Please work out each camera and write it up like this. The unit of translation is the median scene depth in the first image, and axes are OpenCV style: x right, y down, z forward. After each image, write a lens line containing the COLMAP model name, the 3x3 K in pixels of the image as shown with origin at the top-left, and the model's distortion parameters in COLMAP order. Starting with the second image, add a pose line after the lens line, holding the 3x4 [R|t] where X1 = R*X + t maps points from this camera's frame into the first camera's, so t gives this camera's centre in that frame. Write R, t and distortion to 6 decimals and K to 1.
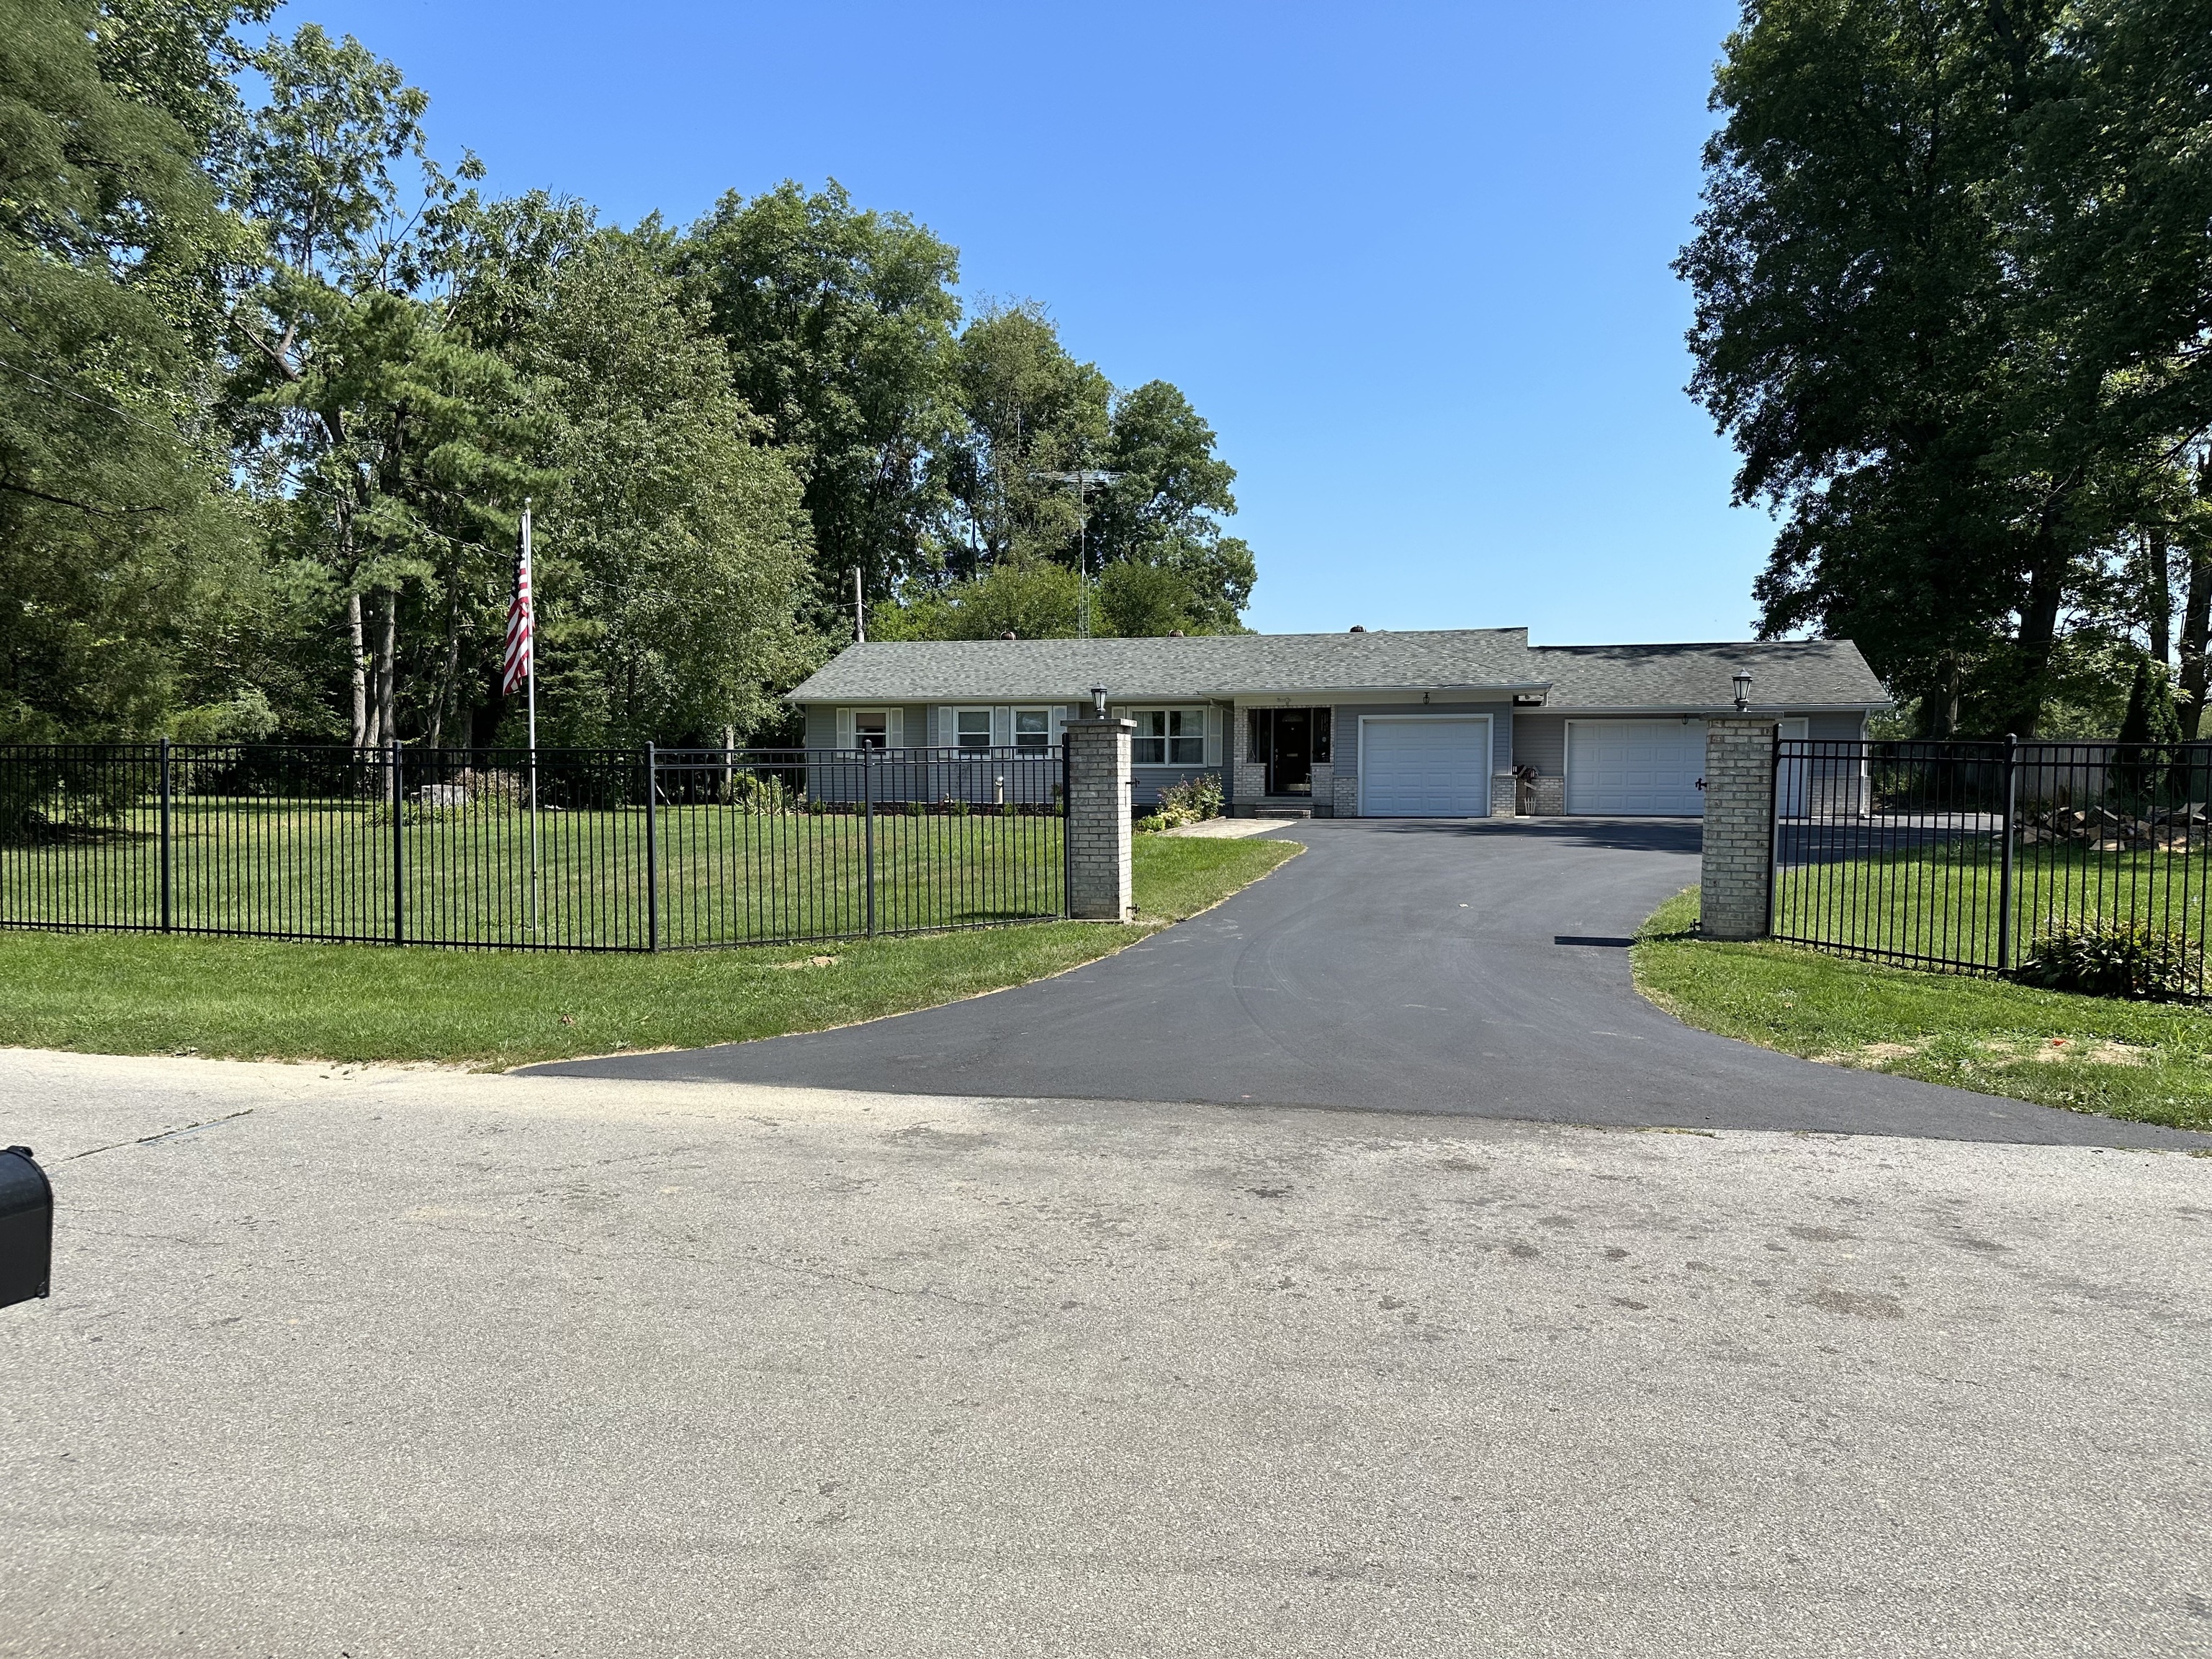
lens RADIAL K [[1576.5, 0, 1121.5], [0, 1576.5, 832.0], [0, 0, 1]] dist [0.182243, -0.323590]
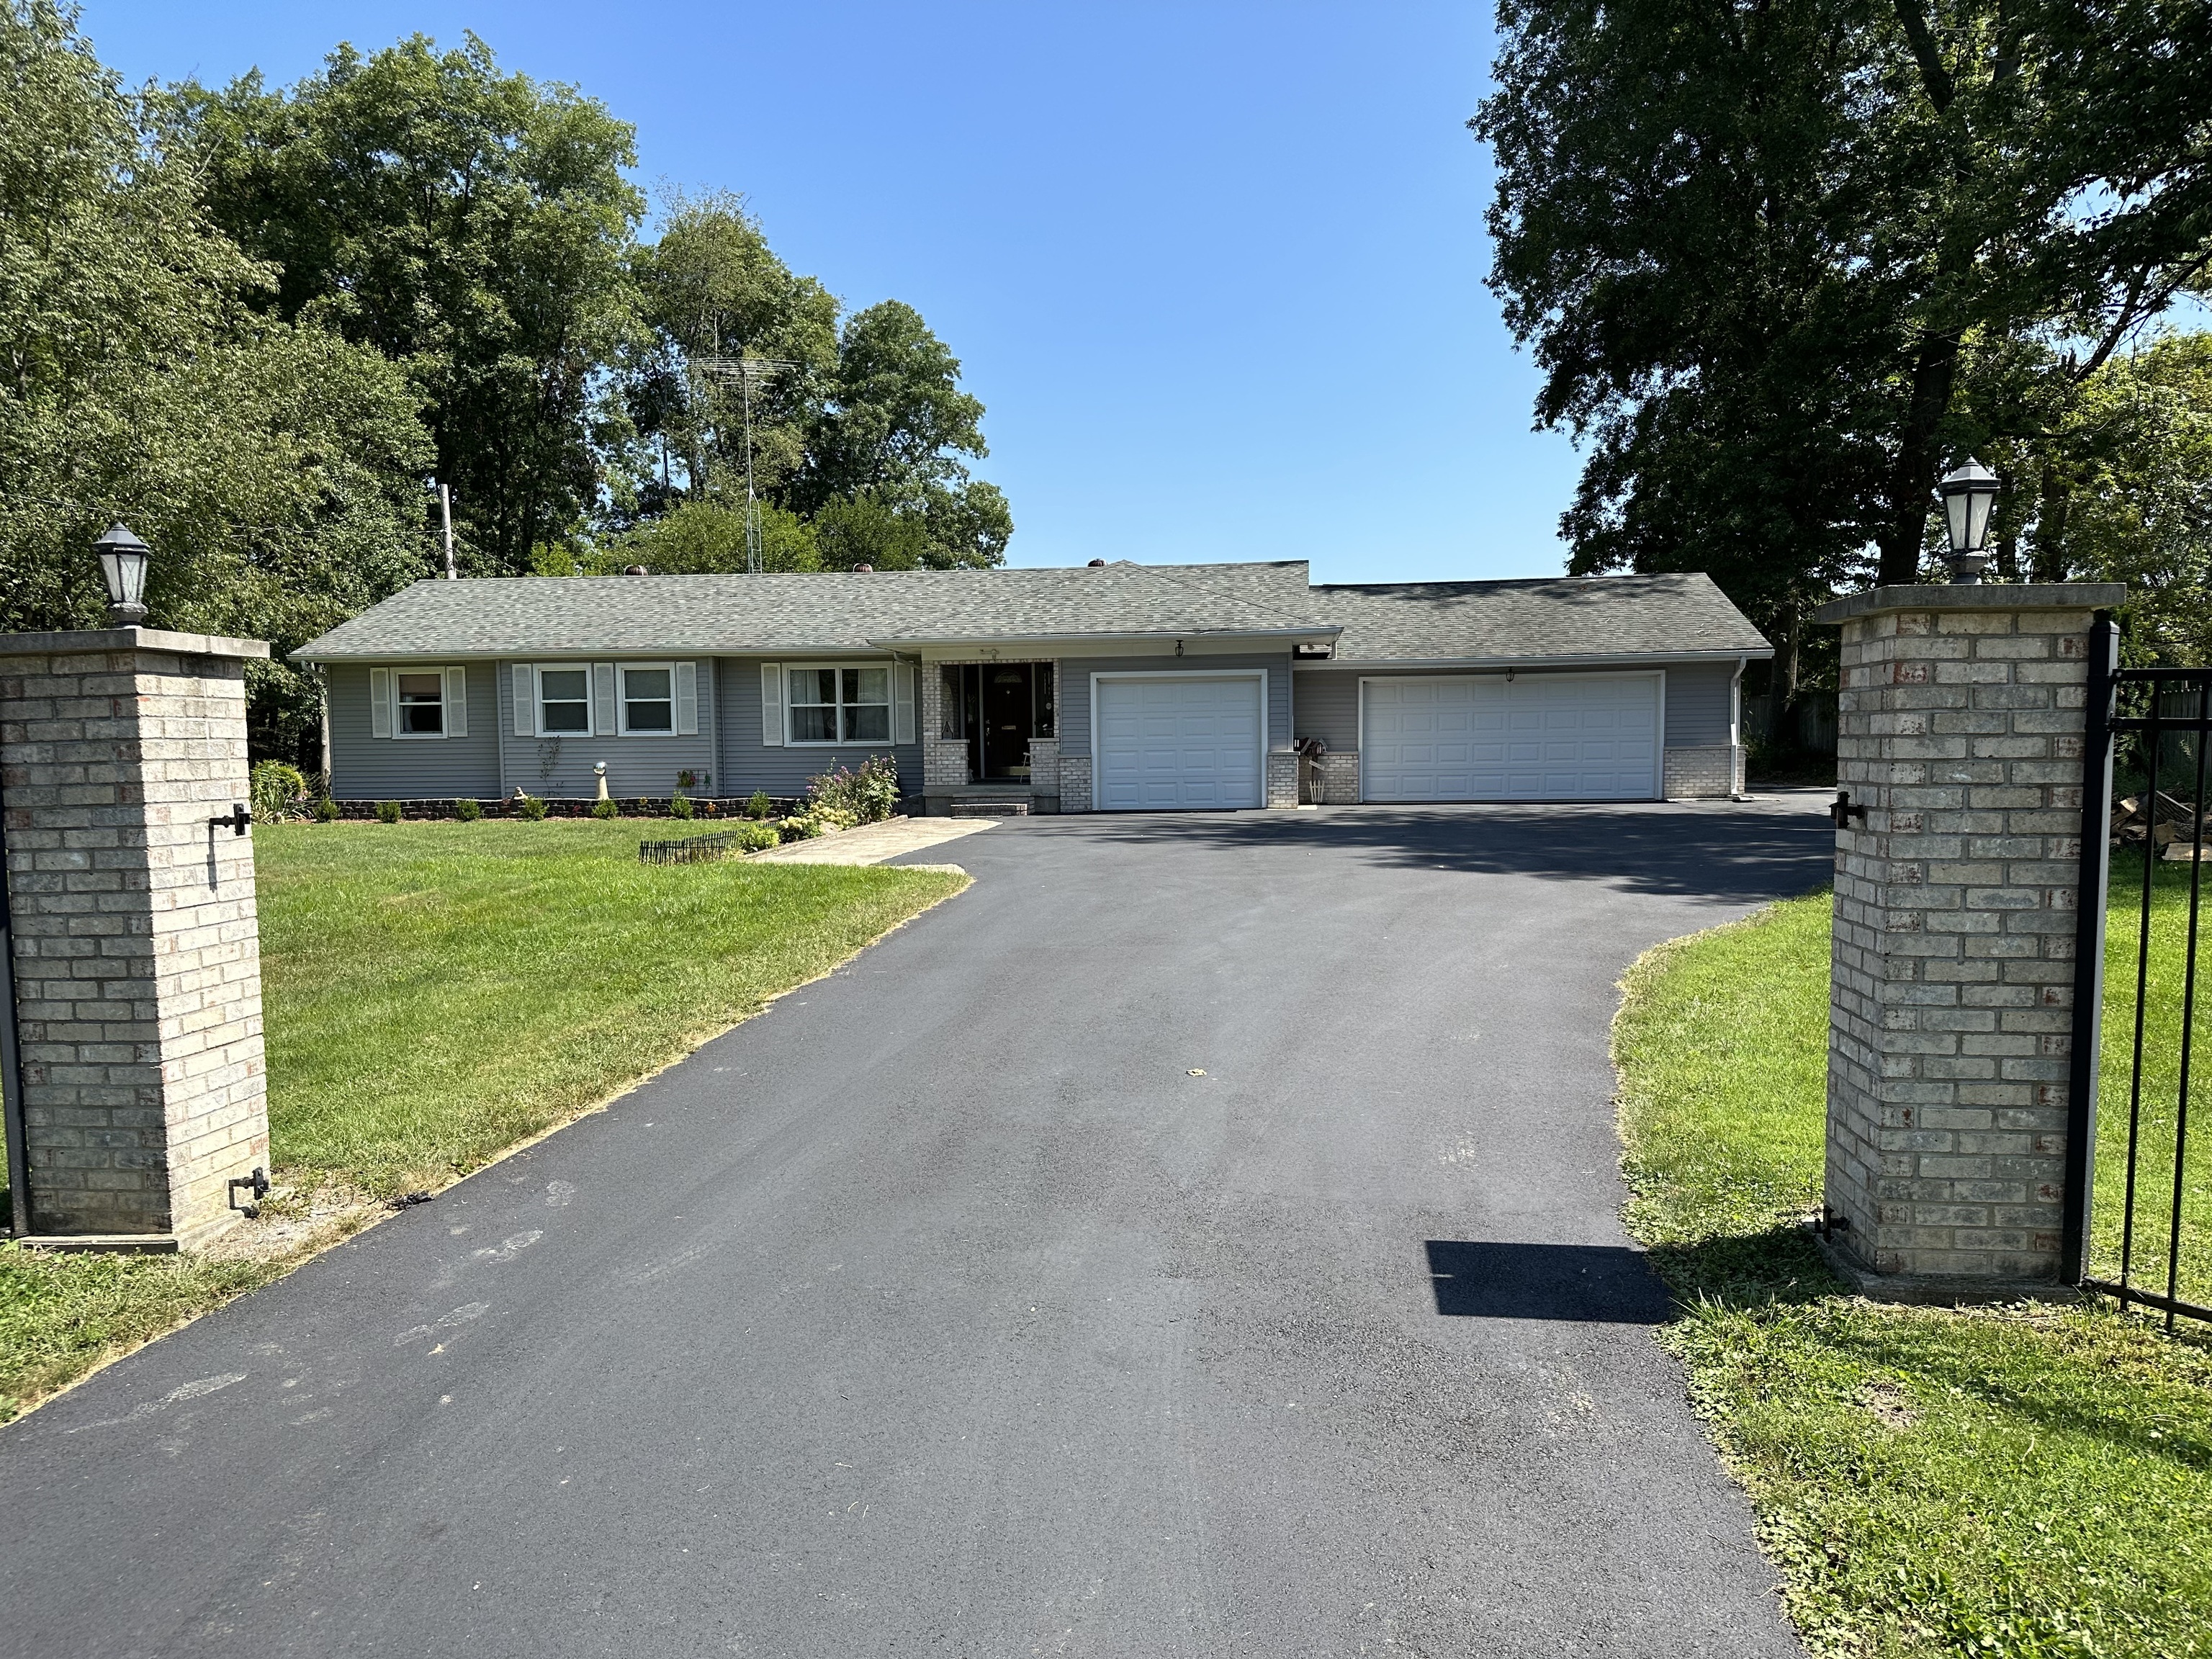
lens RADIAL K [[1576.5, 0, 1121.5], [0, 1576.5, 832.0], [0, 0, 1]] dist [0.182243, -0.323590]
pose [[0.991060, -0.022087, 0.131579, 0.053305], [0.019718, 0.999620, 0.019282, -0.011021], [-0.131955, -0.016515, 0.991118, 0.218822]]
